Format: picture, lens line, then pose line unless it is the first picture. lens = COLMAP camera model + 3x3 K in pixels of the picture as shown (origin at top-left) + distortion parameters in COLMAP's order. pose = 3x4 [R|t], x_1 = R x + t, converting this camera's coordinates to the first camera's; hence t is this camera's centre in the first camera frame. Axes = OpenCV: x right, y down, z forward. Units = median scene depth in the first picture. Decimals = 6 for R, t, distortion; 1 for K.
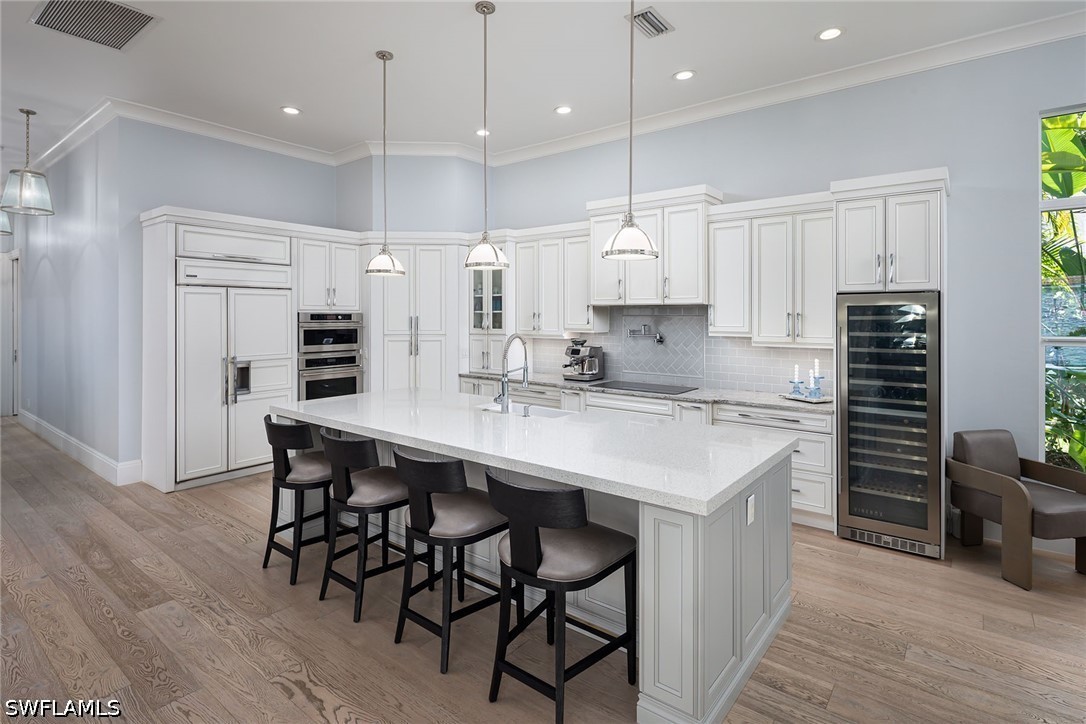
lens RADIAL K [[548.2, 0, 543.2], [0, 548.2, 316.1], [0, 0, 1]] dist [0.001841, -0.001358]
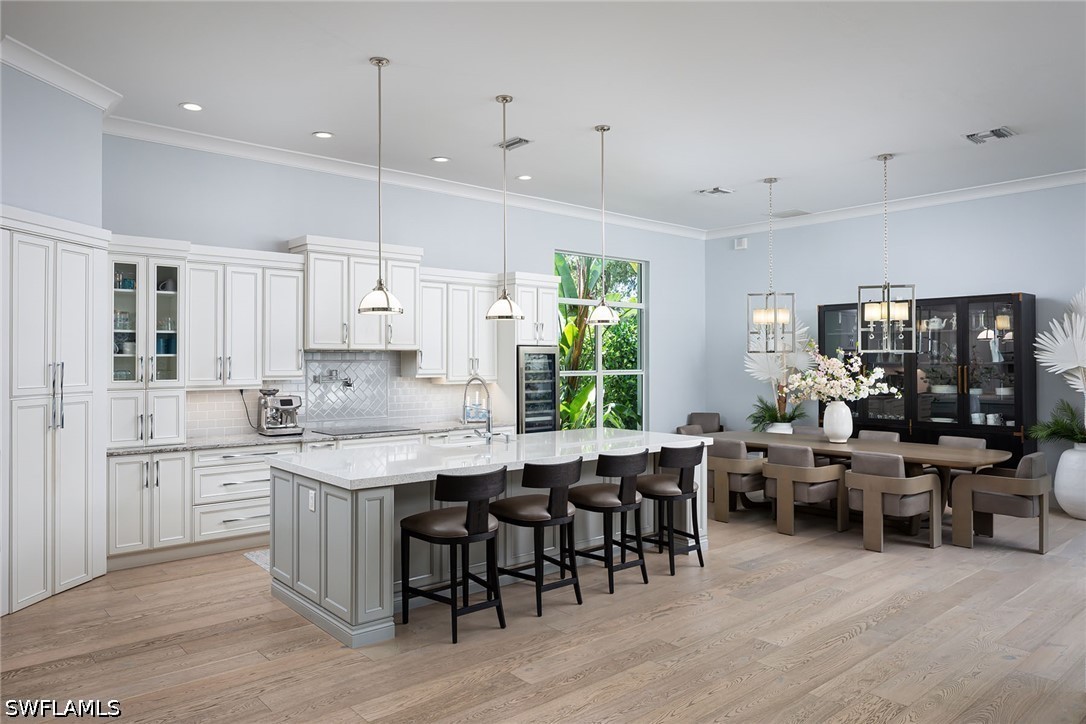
lens RADIAL K [[727.4, 0, 543.0], [0, 727.4, 362.0], [0, 0, 1]] dist [-0.006539, -0.002950]
pose [[0.186487, -0.004216, 0.982448, -0.994799], [0.002258, 0.999990, 0.003863, -0.002257], [-0.982455, 0.001498, 0.186495, 0.386320]]
